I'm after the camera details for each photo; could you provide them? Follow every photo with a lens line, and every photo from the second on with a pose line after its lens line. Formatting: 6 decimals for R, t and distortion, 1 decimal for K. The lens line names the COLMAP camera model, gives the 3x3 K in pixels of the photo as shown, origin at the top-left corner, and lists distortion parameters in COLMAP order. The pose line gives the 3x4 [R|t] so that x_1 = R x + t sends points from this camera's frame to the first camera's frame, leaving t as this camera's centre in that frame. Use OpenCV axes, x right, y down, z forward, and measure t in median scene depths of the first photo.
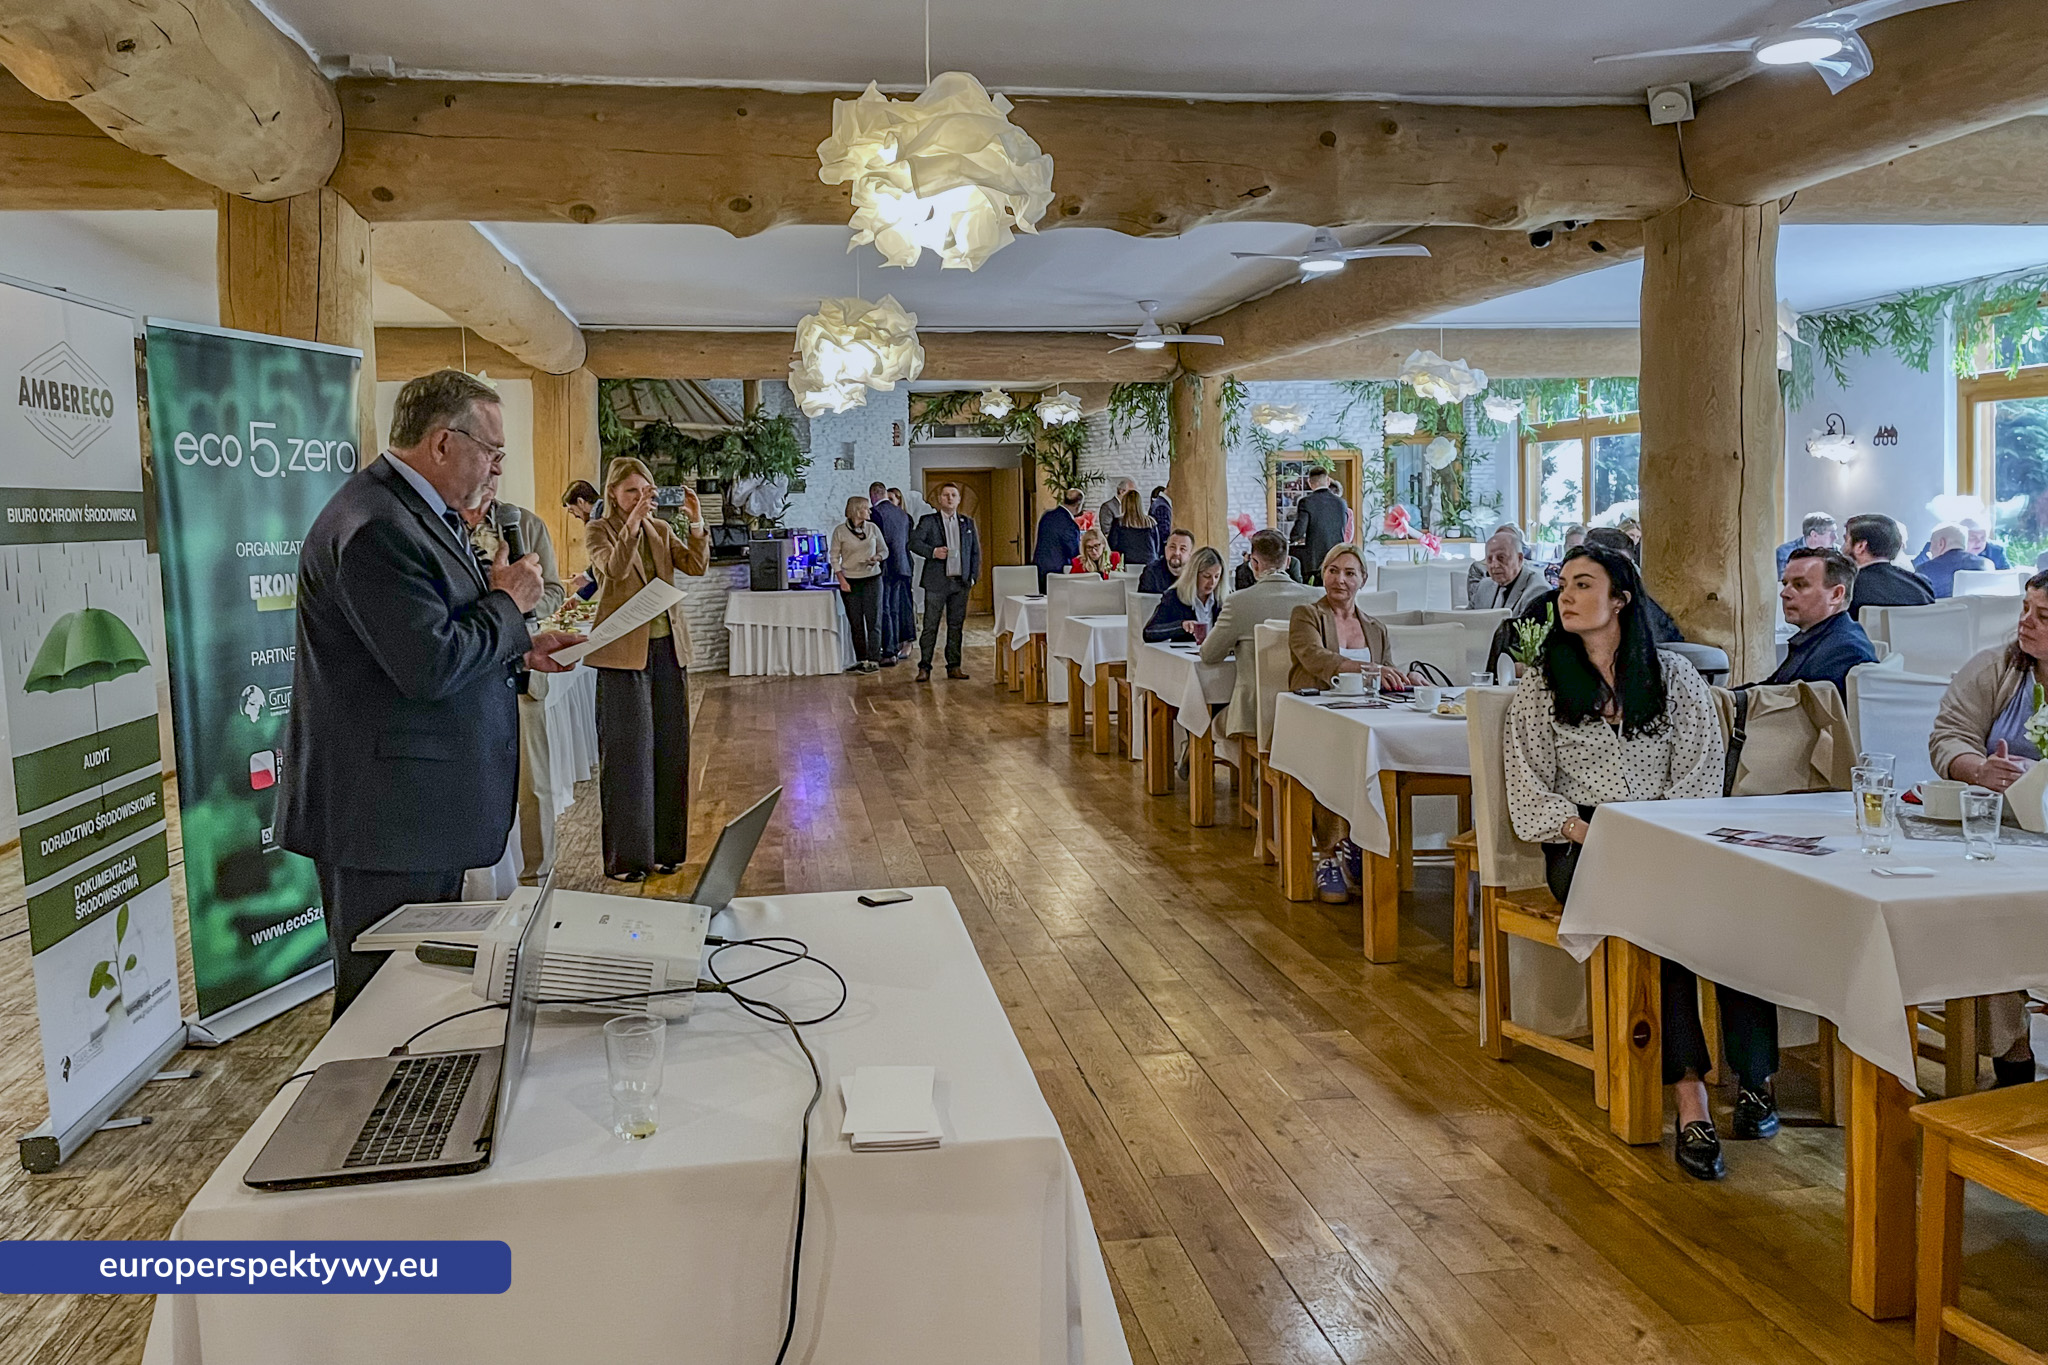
lens RADIAL K [[1592.0, 0, 1003.0], [0, 1592.0, 558.4], [0, 0, 1]] dist [0.095874, -0.133570]
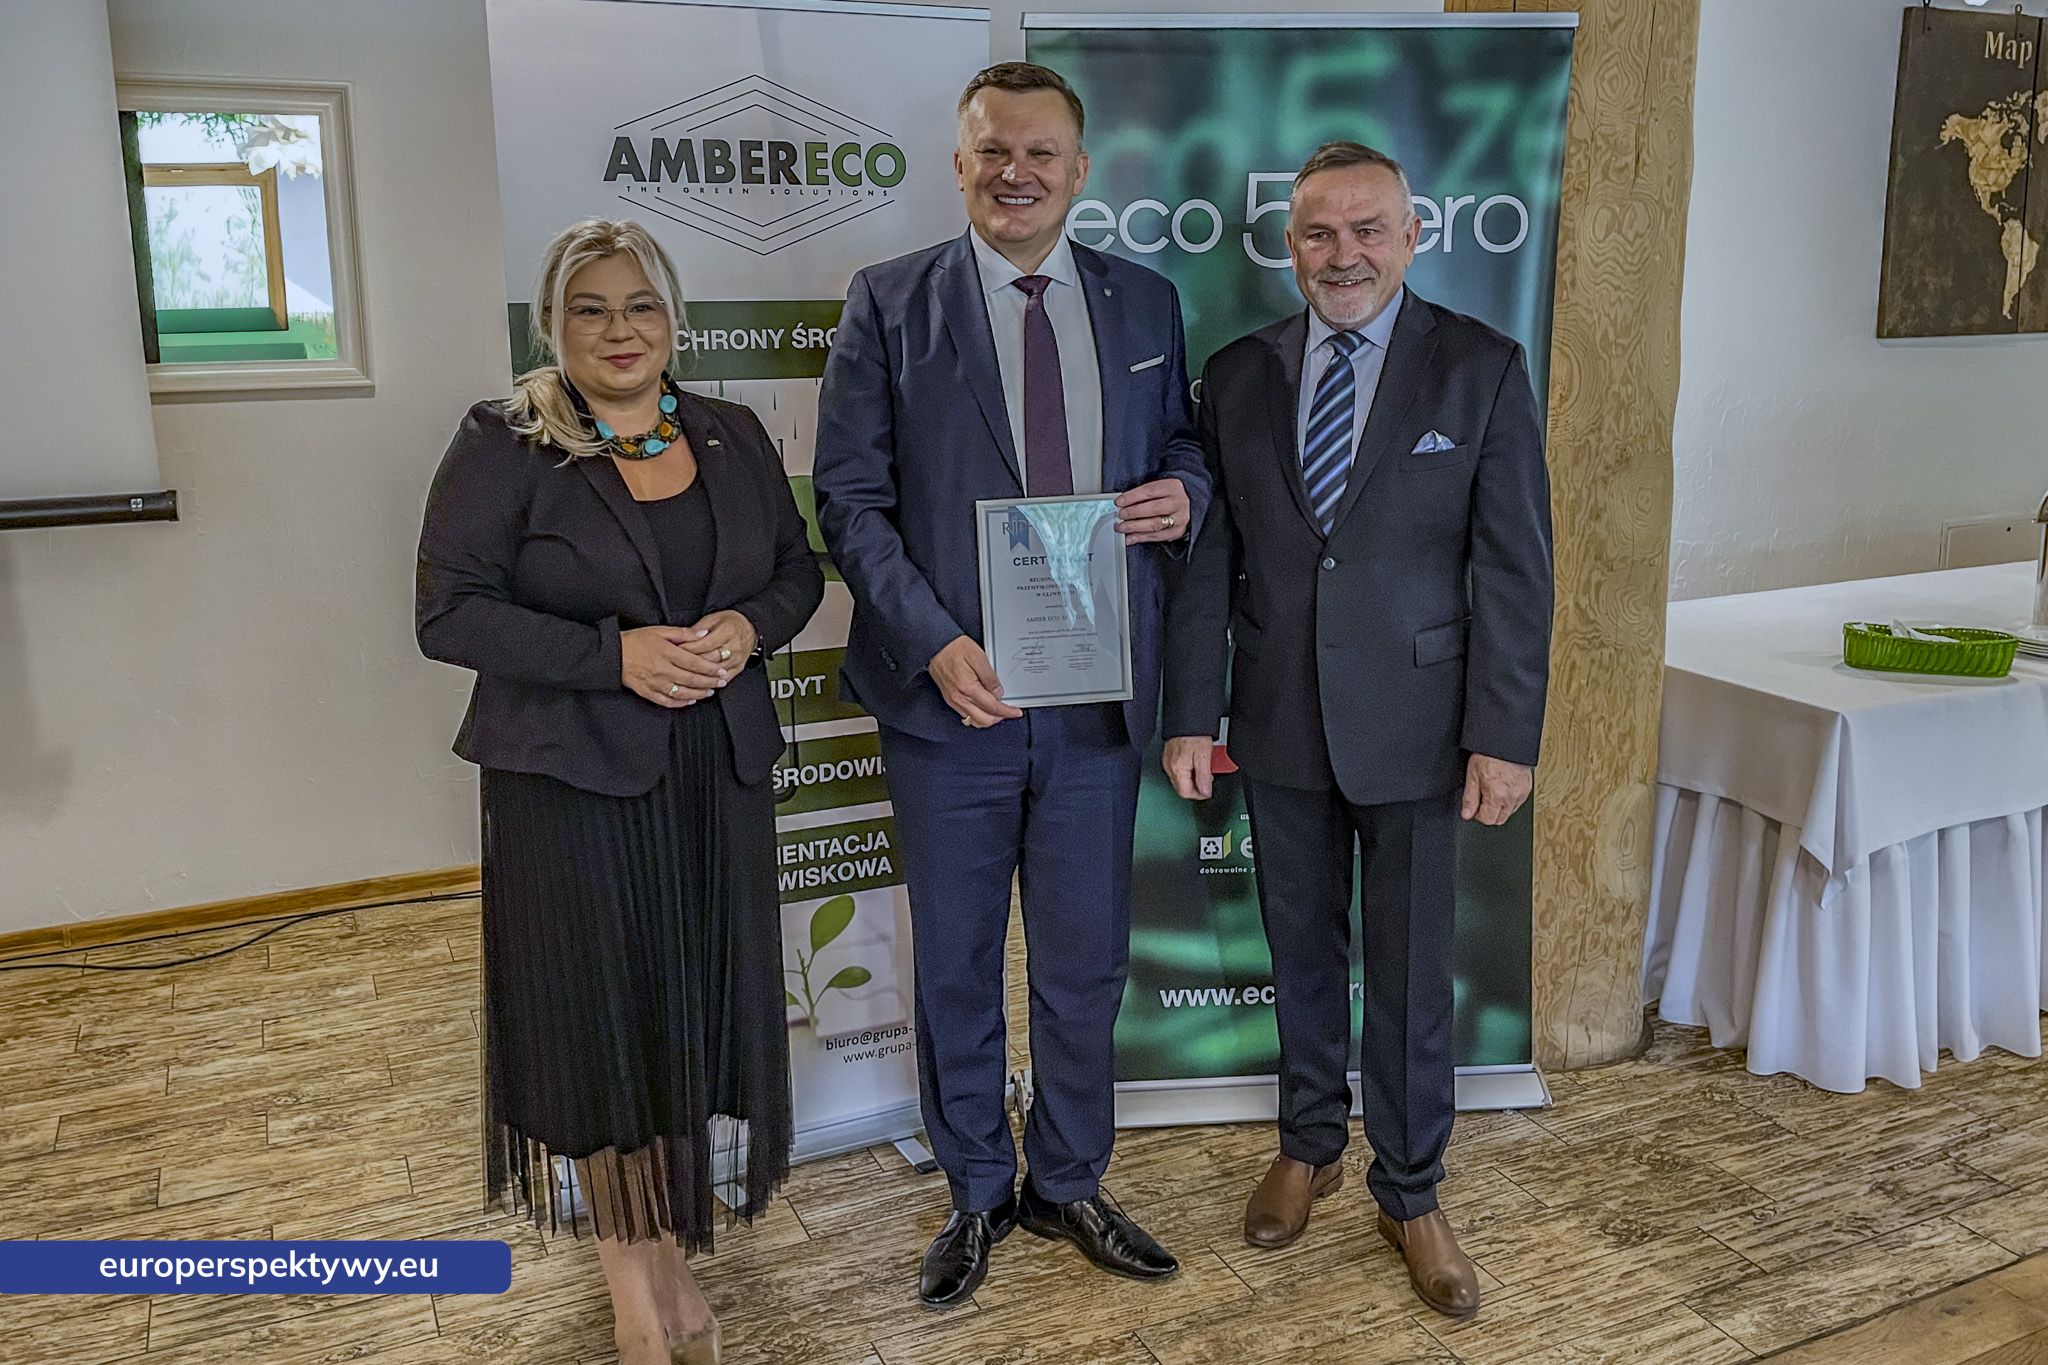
lens RADIAL K [[1671.8, 0, 1020.1], [0, 1671.8, 564.9], [0, 0, 1]] dist [0.102077, -0.137006]
pose [[0.274959, 0.187490, -0.942998, 0.123520], [-0.028498, 0.981960, 0.186927, -0.058600], [0.961033, -0.024524, 0.275342, 0.772953]]
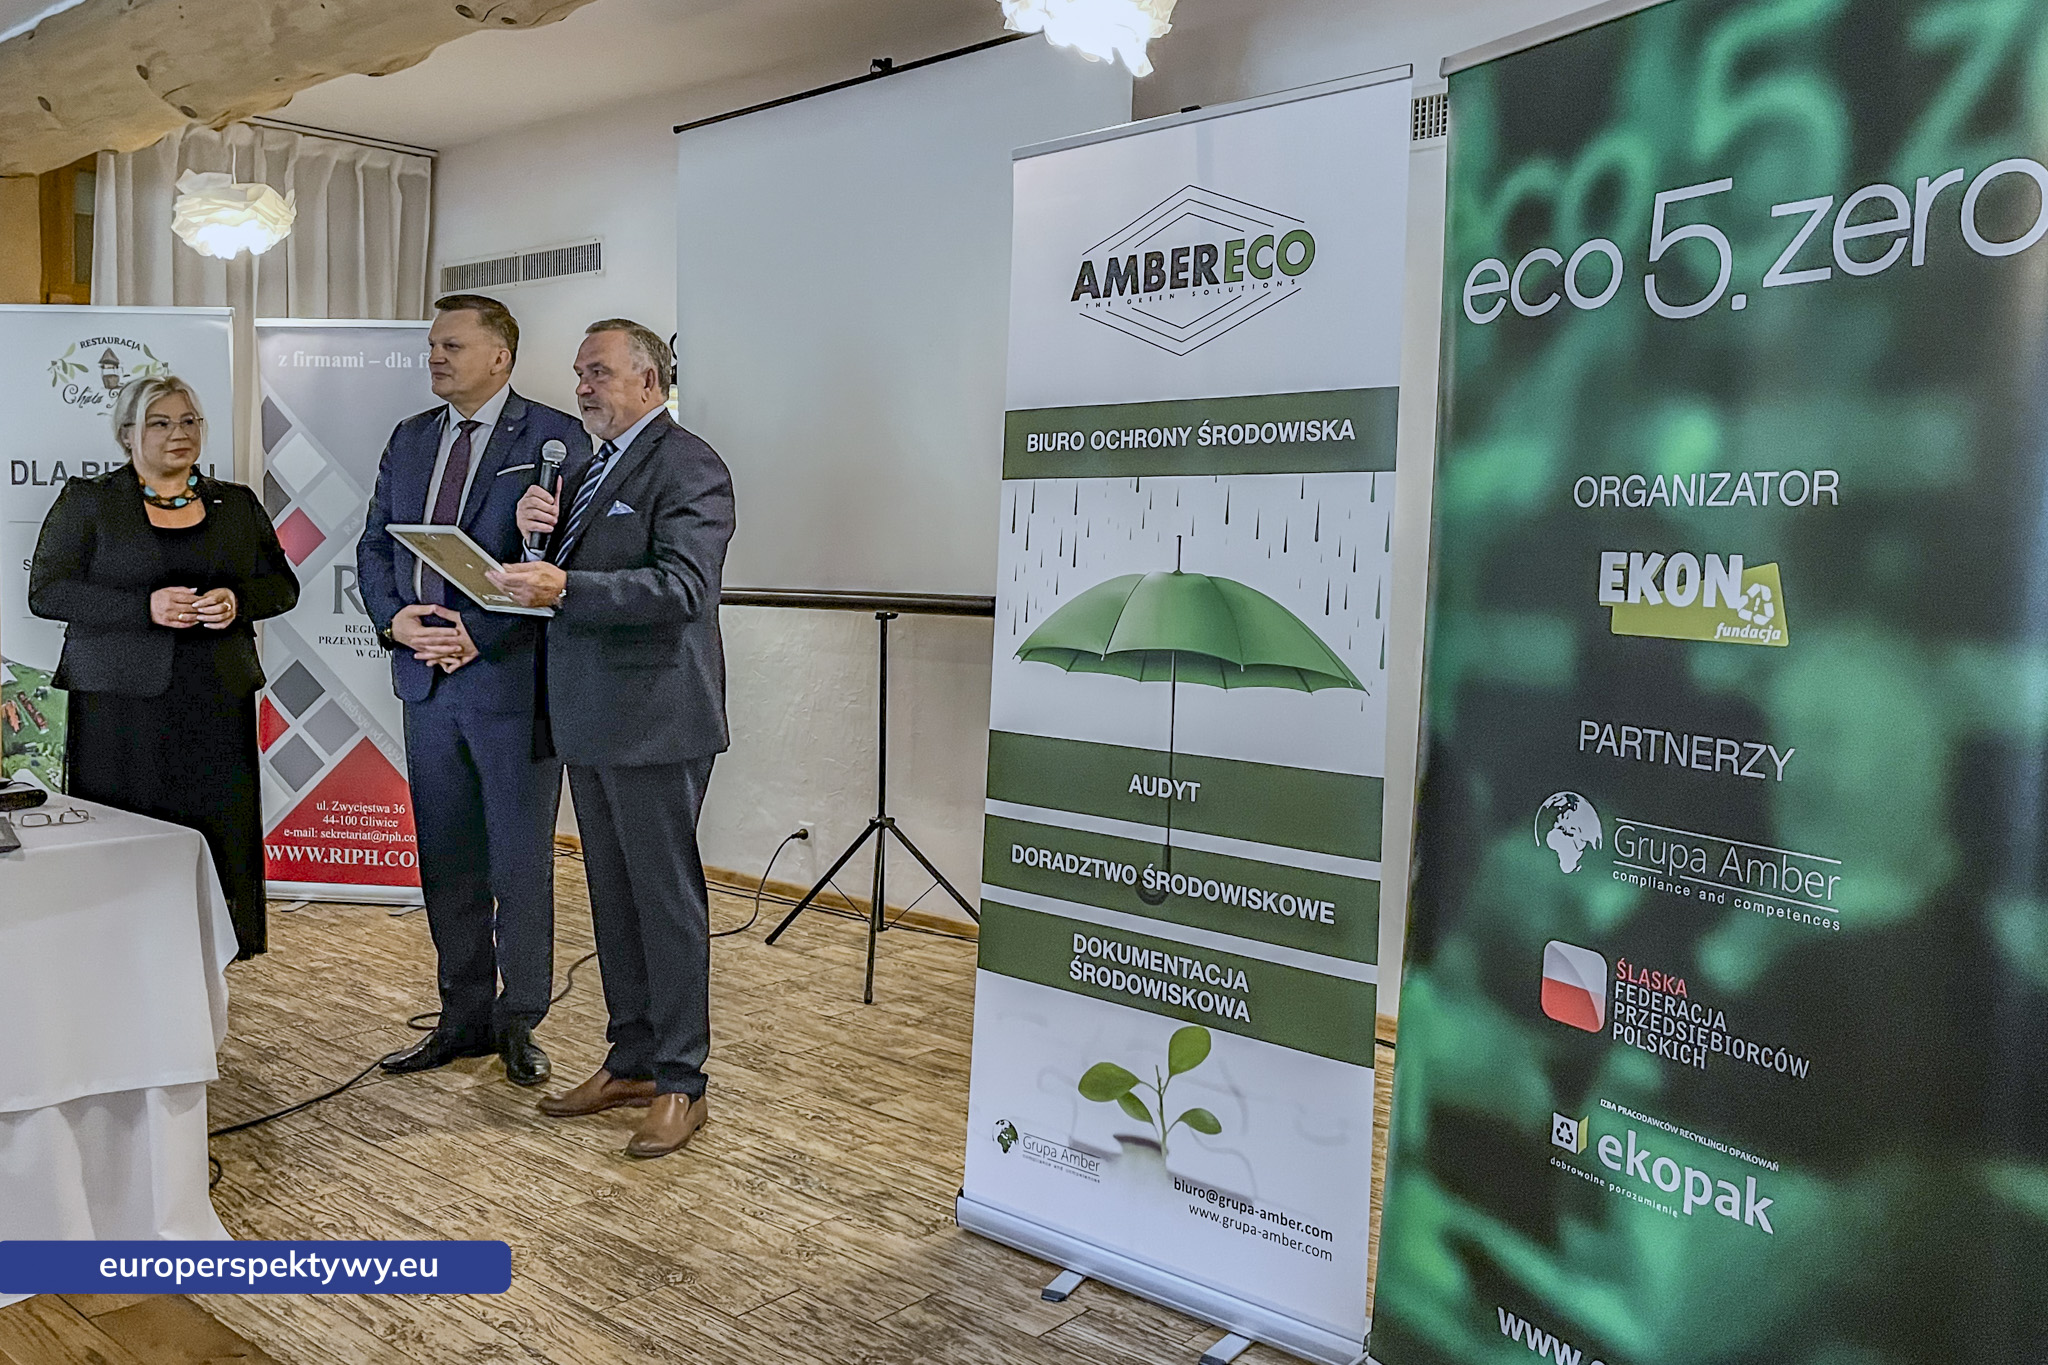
lens RADIAL K [[1694.7, 0, 945.1], [0, 1694.7, 596.9], [0, 0, 1]] dist [0.104697, -0.144936]
pose [[-0.780078, 0.033378, -0.624791, -0.030099], [-0.016136, 0.997171, 0.073417, -0.008689], [0.625474, 0.067352, -0.777333, 1.289602]]
